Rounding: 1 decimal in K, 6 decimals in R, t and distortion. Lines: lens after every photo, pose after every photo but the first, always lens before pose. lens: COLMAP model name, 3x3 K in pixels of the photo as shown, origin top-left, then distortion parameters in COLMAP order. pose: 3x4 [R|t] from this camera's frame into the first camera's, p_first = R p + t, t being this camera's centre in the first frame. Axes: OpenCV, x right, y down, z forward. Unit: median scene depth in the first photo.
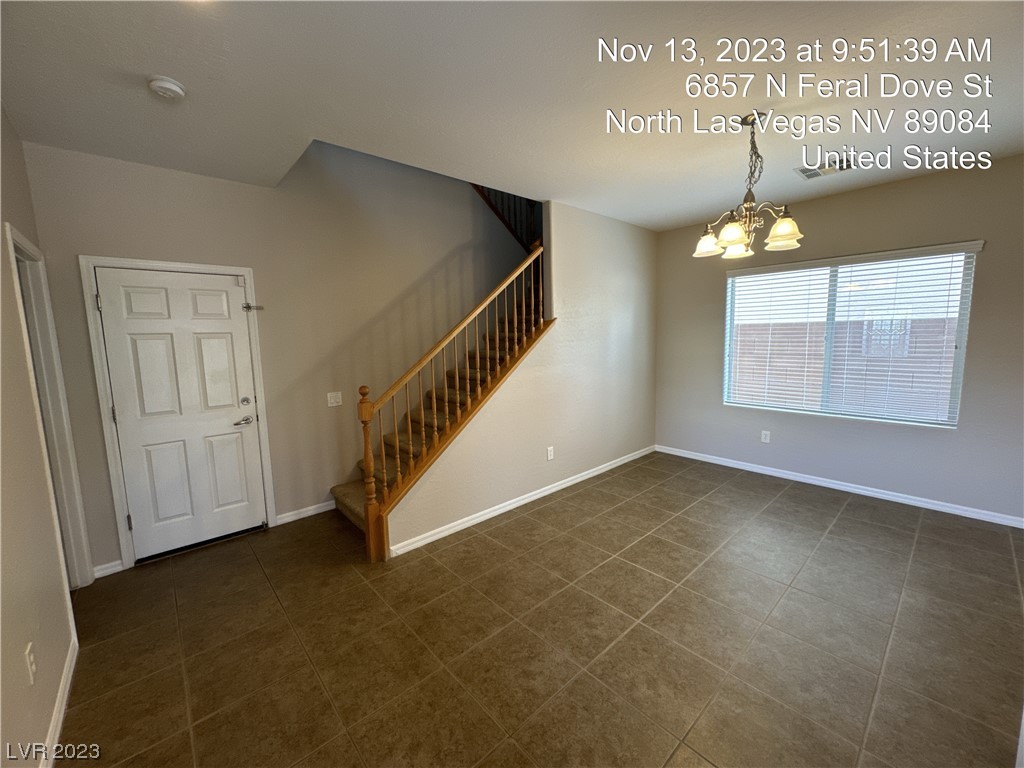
lens RADIAL K [[406.2, 0, 511.6], [0, 406.2, 382.7], [0, 0, 1]] dist [-0.001685, -0.000017]
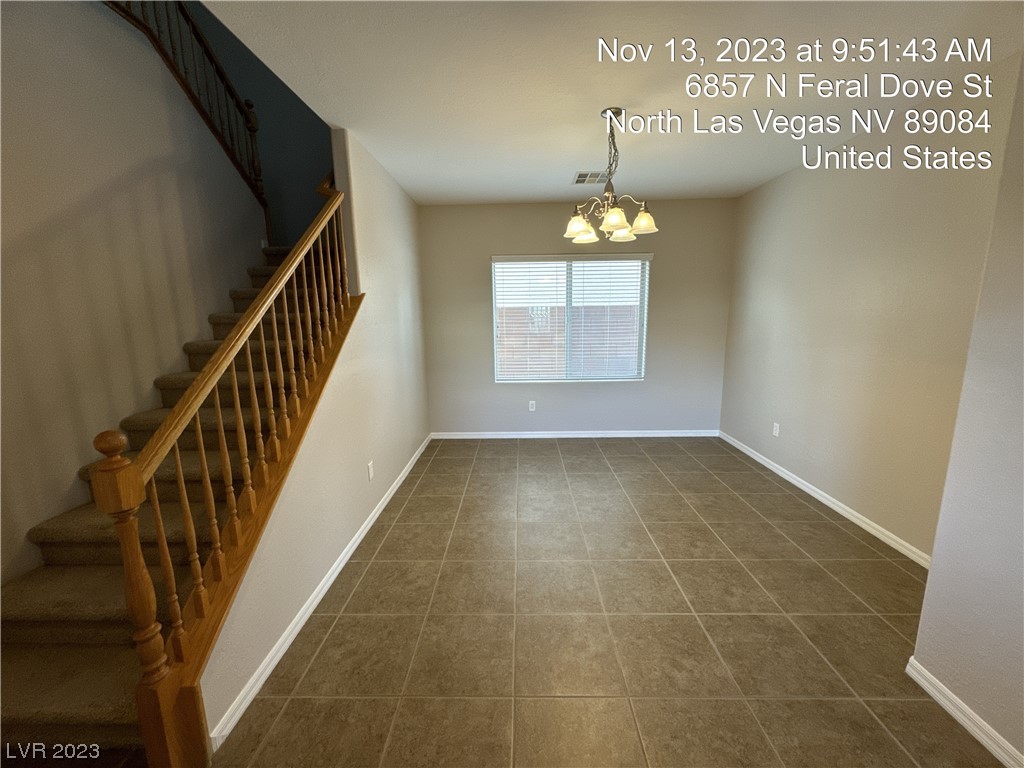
lens RADIAL K [[406.2, 0, 511.4], [0, 406.2, 382.6], [0, 0, 1]] dist [-0.001685, -0.000017]
pose [[0.682879, -0.114822, 0.721452, -0.292876], [0.087333, 0.993319, 0.075428, -0.030356], [-0.725293, 0.011499, 0.688344, 0.306606]]
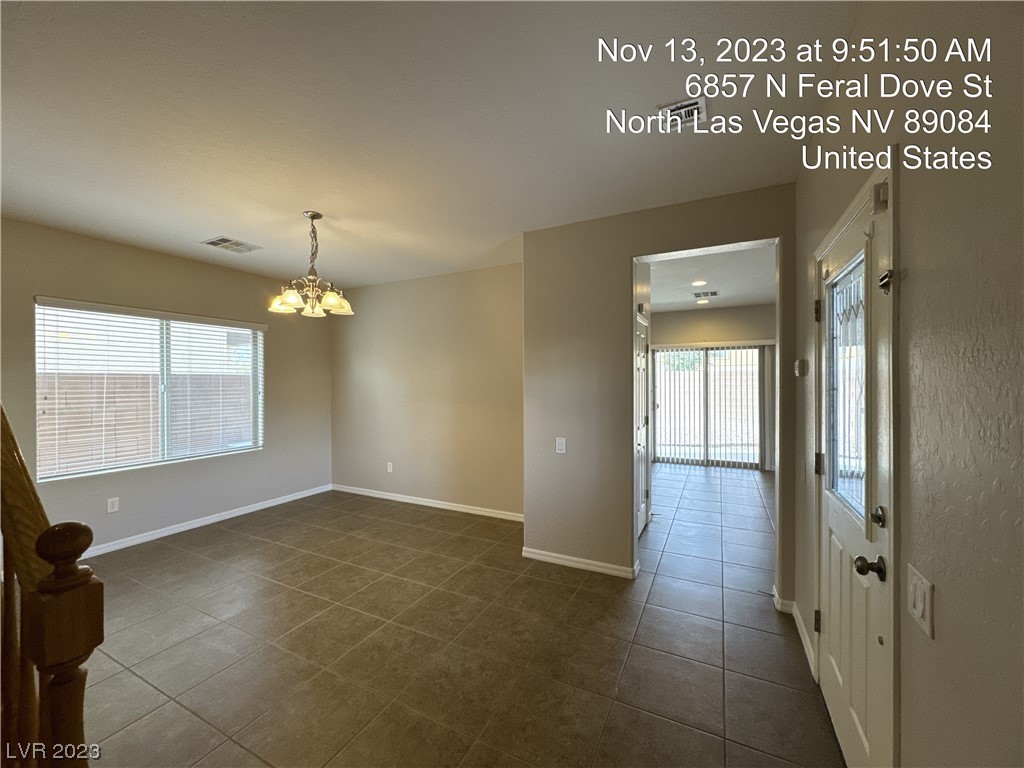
lens RADIAL K [[406.2, 0, 513.3], [0, 406.2, 383.0], [0, 0, 1]] dist [-0.001685, -0.000017]
pose [[-0.361498, 0.021184, 0.932132, -0.561830], [0.124613, 0.991870, 0.025786, -0.043223], [-0.924008, 0.125477, -0.361199, 0.626188]]
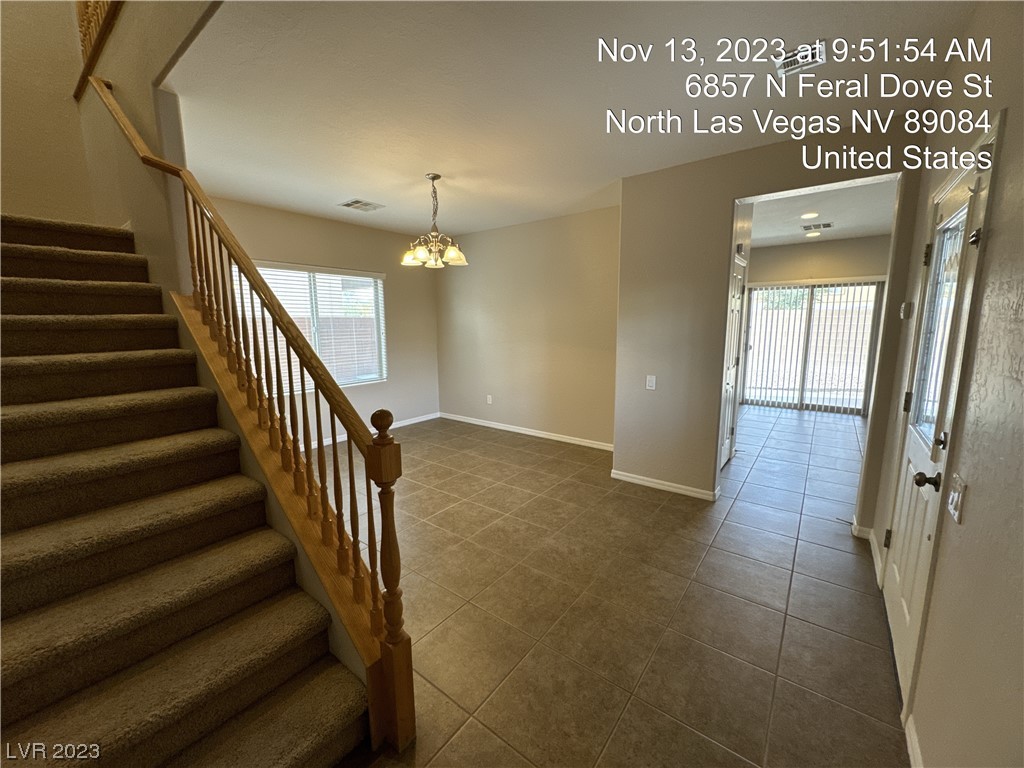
lens RADIAL K [[406.2, 0, 513.4], [0, 406.2, 383.1], [0, 0, 1]] dist [-0.001685, -0.000017]
pose [[-0.182023, -0.122597, 0.975622, -0.665886], [0.130198, 0.980456, 0.147496, -0.058218], [-0.974636, 0.153872, -0.162503, 0.711857]]
